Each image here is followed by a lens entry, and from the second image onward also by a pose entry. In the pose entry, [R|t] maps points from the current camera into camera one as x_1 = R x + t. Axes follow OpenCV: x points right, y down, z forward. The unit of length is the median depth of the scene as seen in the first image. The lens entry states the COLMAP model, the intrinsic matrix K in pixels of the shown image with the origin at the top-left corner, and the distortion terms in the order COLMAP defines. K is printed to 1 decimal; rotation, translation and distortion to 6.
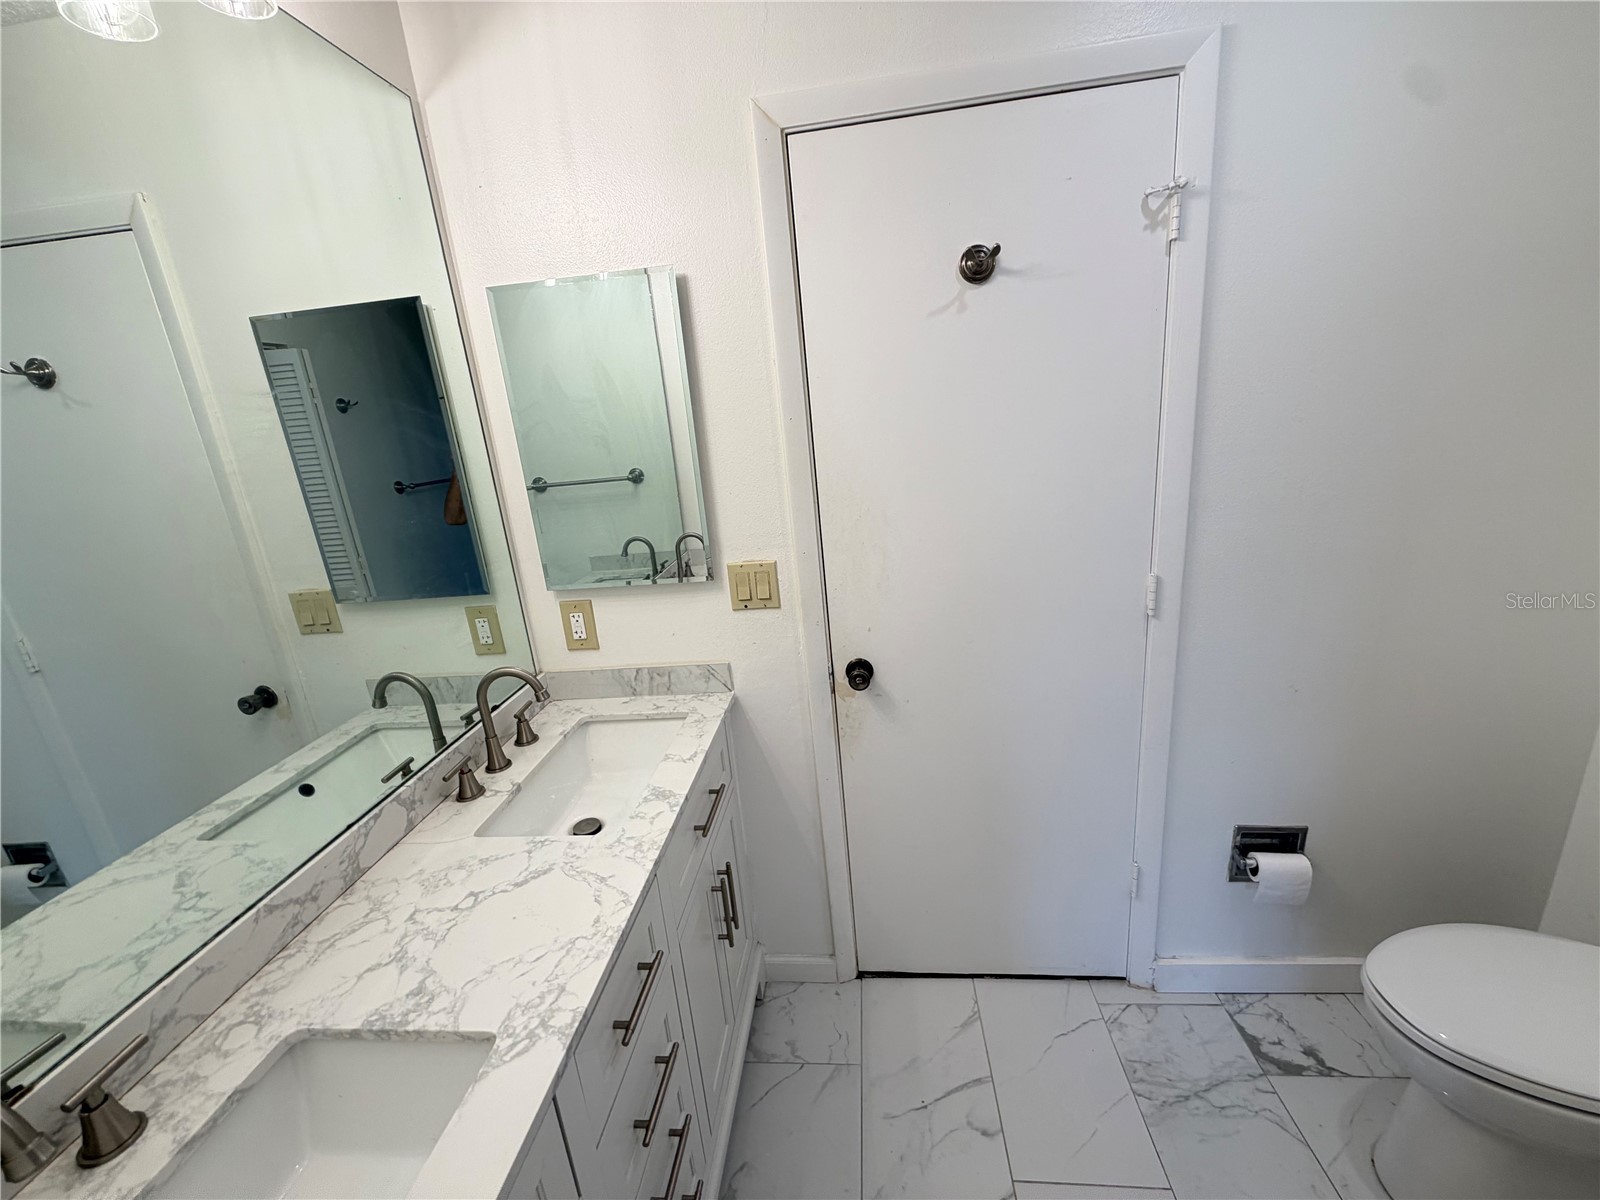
lens RADIAL K [[637.3, 0, 797.9], [0, 637.3, 598.9], [0, 0, 1]] dist [0.002760, -0.000290]
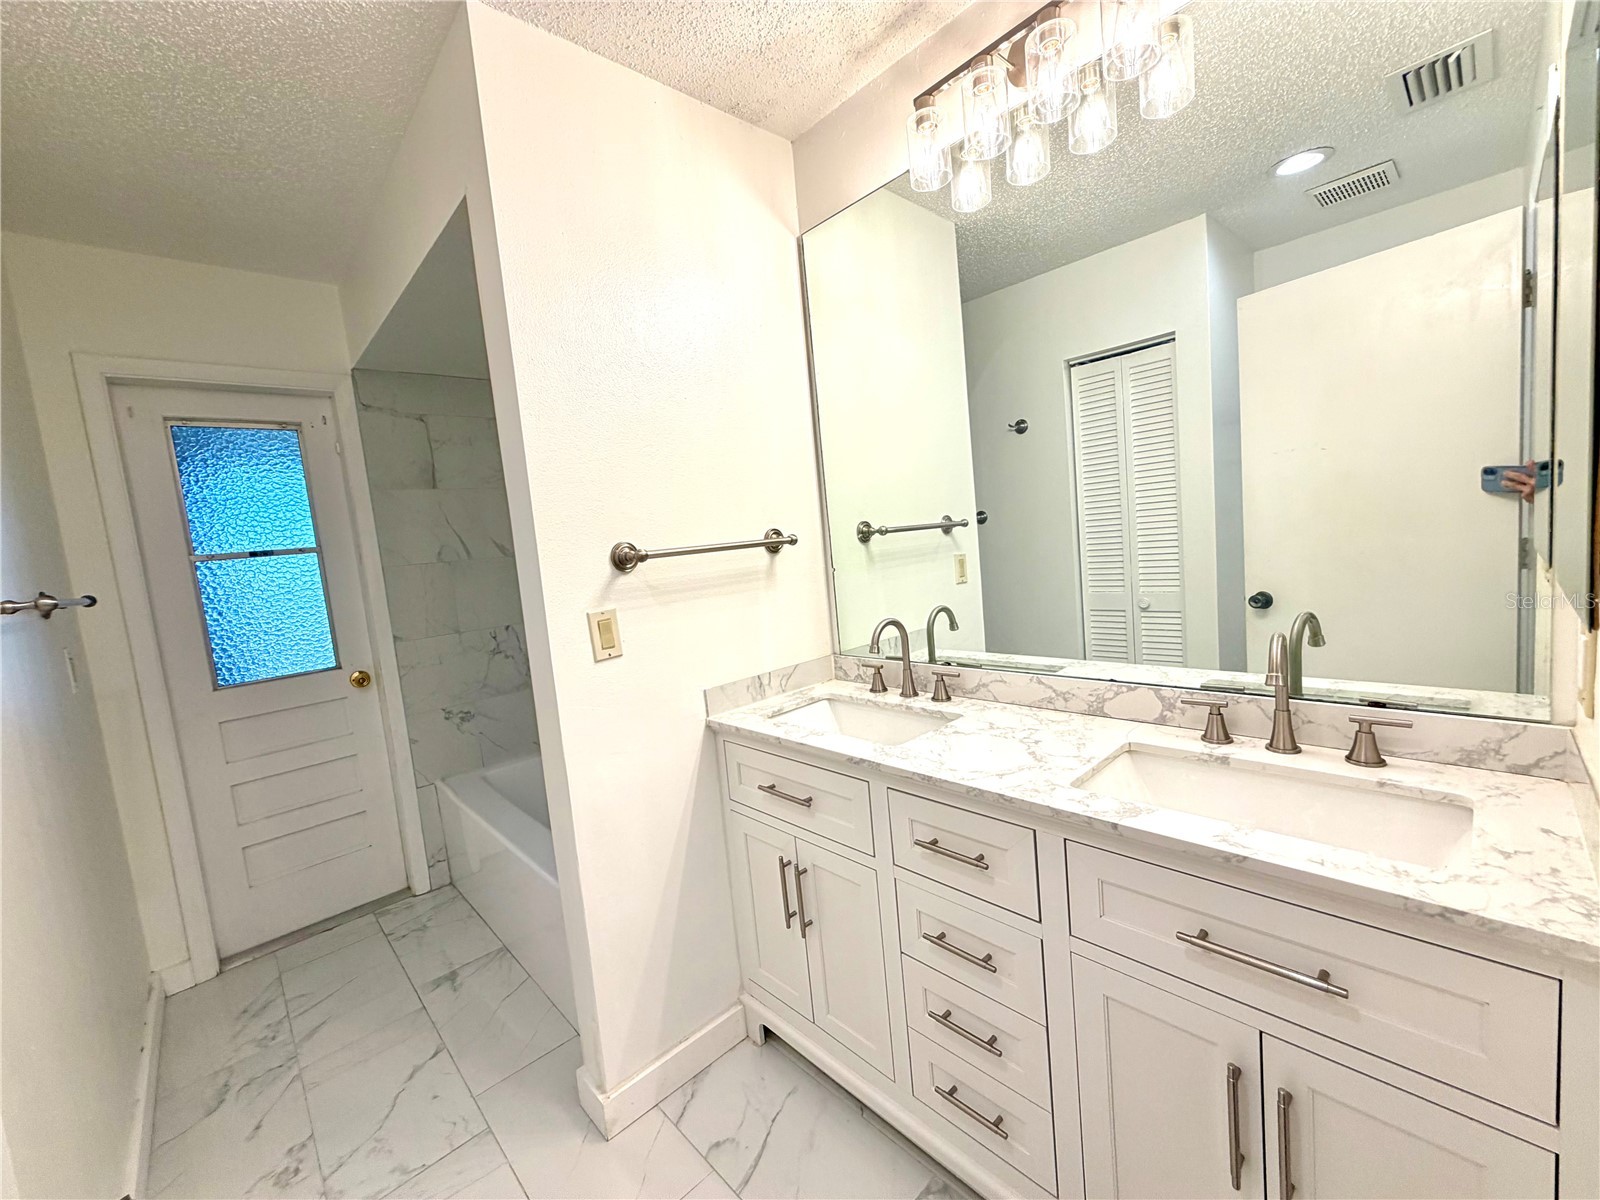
lens RADIAL K [[637.3, 0, 797.9], [0, 637.3, 598.9], [0, 0, 1]] dist [0.002760, -0.000290]
pose [[-0.646325, 0.219287, -0.730874, 0.460007], [-0.059861, 0.940294, 0.335057, -0.147999], [0.760710, 0.260307, -0.594609, 0.856846]]
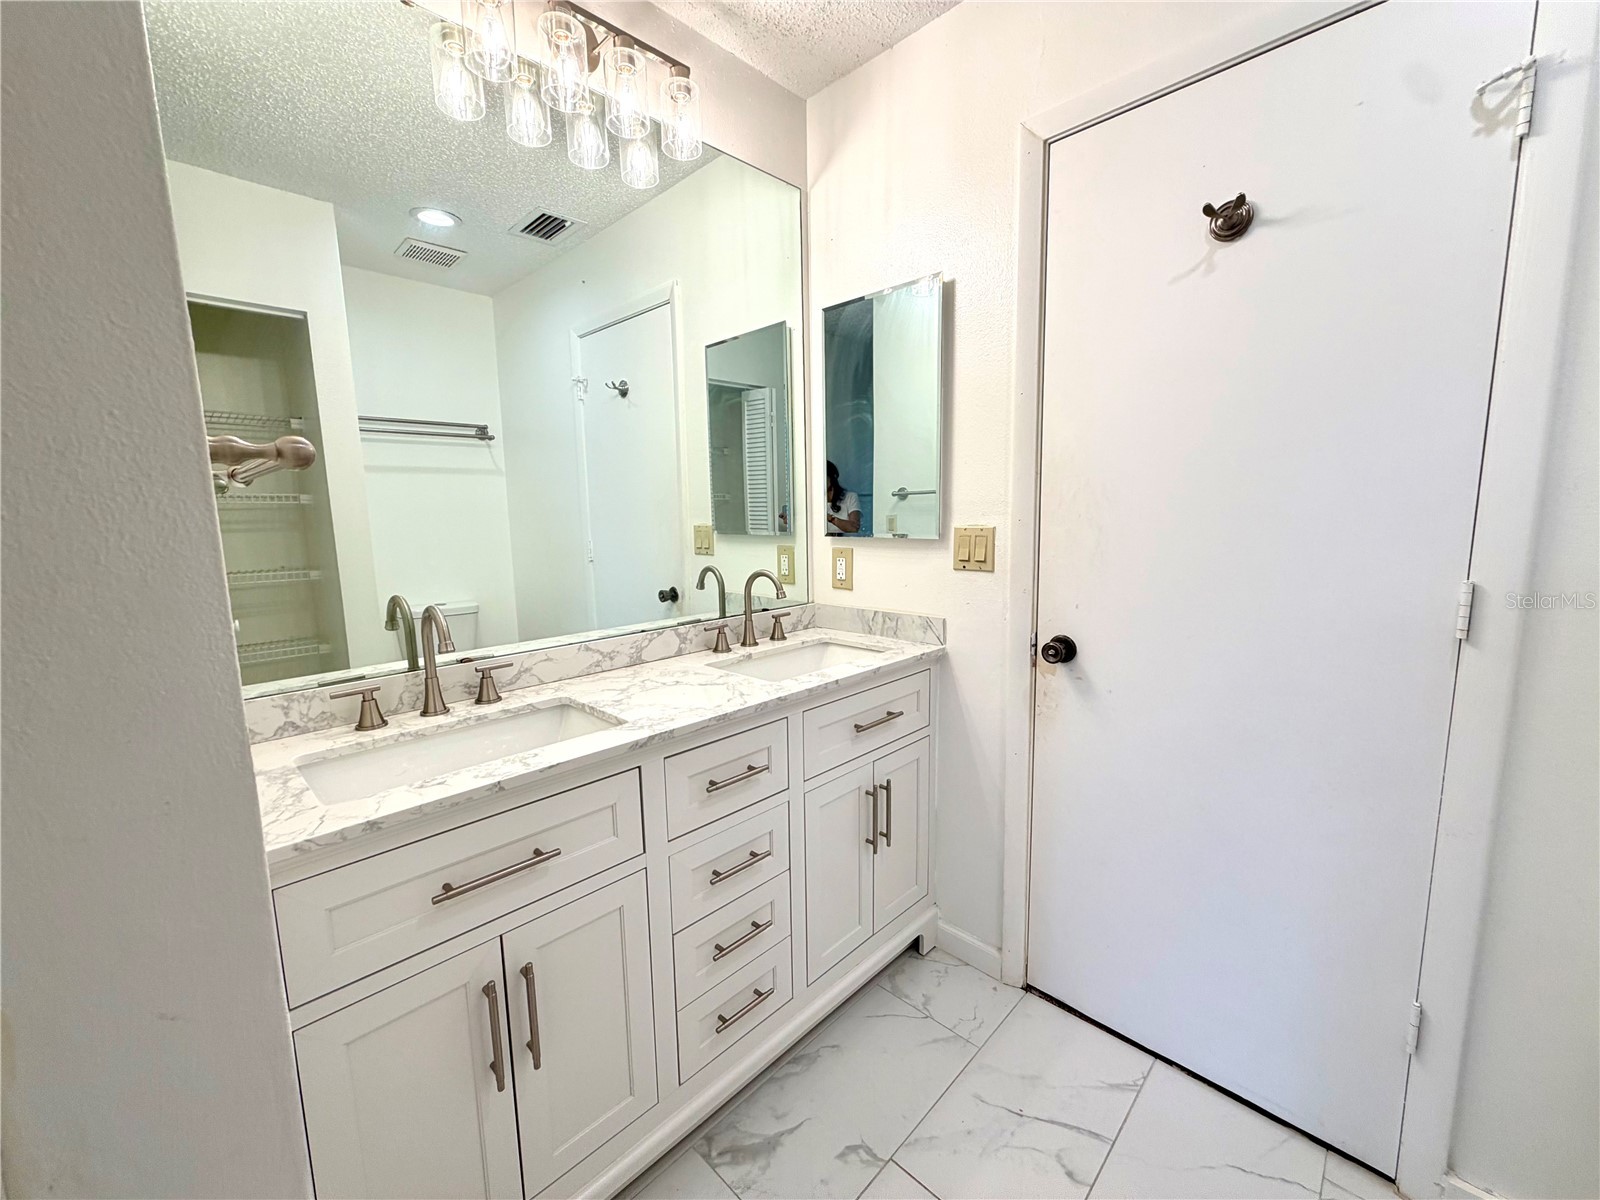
lens RADIAL K [[642.7, 0, 798.9], [0, 642.7, 597.0], [0, 0, 1]] dist [0.002204, -0.000278]
pose [[0.776365, 0.157578, -0.610267, 0.389488], [-0.219580, 0.975206, -0.027535, 0.158736], [0.590797, 0.155380, 0.791717, -0.038505]]
